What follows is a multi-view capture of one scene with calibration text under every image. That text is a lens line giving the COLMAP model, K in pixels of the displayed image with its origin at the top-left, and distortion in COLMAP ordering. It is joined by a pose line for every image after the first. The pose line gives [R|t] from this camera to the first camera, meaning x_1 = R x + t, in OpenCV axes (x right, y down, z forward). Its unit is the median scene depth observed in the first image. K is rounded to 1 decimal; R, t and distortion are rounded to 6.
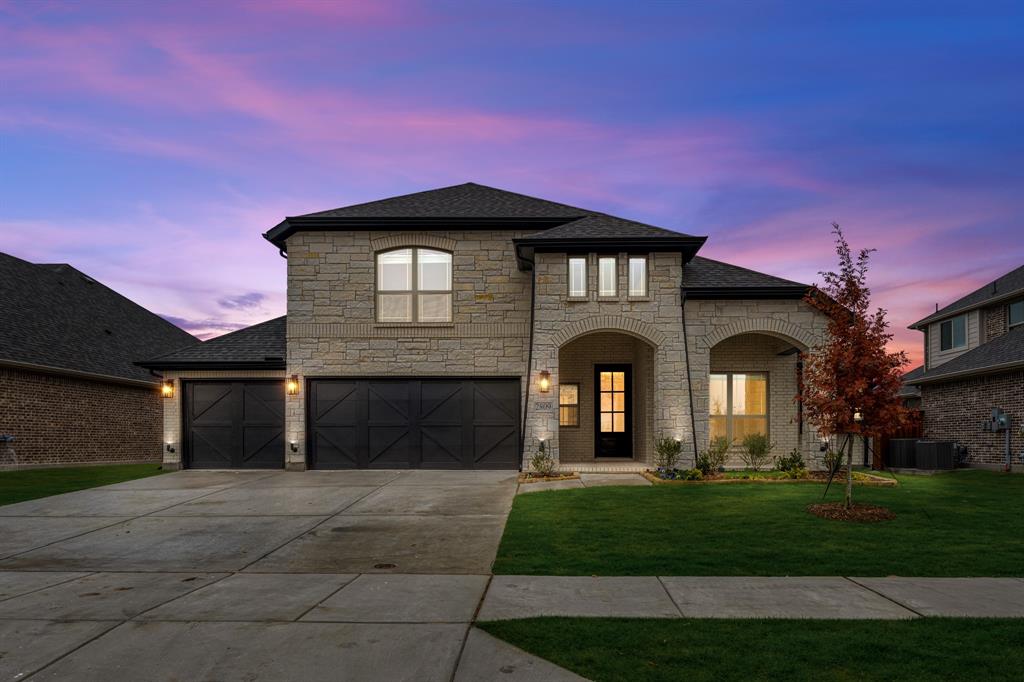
lens RADIAL K [[479.3, 0, 536.7], [0, 479.3, 434.9], [0, 0, 1]] dist [-0.002488, -0.000594]
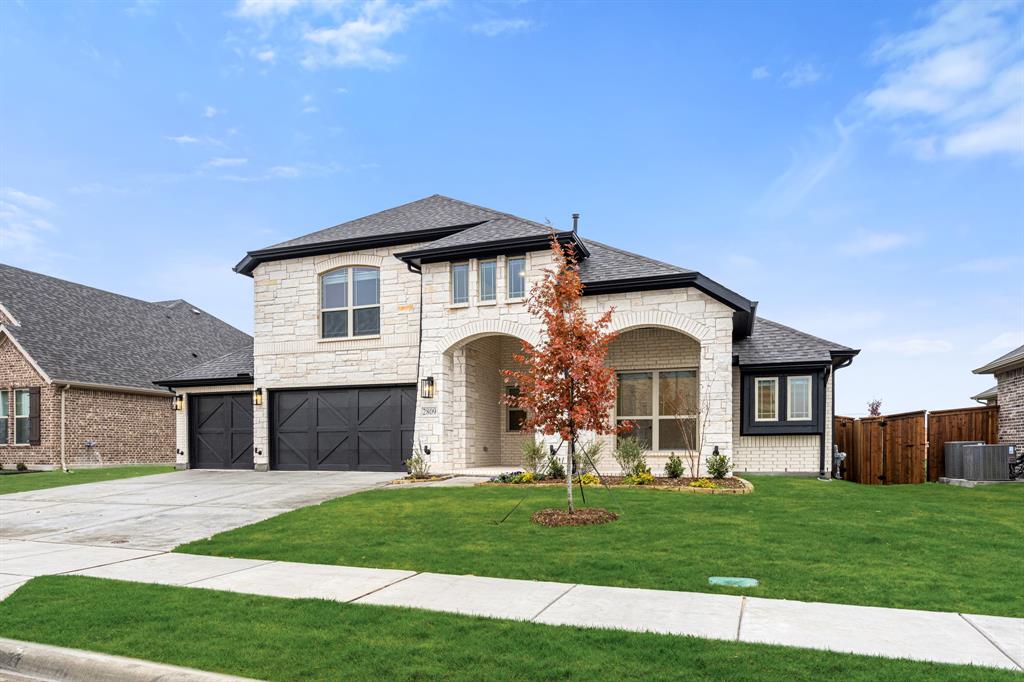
lens RADIAL K [[496.9, 0, 507.9], [0, 496.9, 446.6], [0, 0, 1]] dist [-0.003649, -0.000762]
pose [[0.964932, -0.001455, -0.262495, 0.384959], [0.005405, 0.999883, 0.014325, 0.002081], [0.262444, -0.015241, 0.964827, 0.000667]]
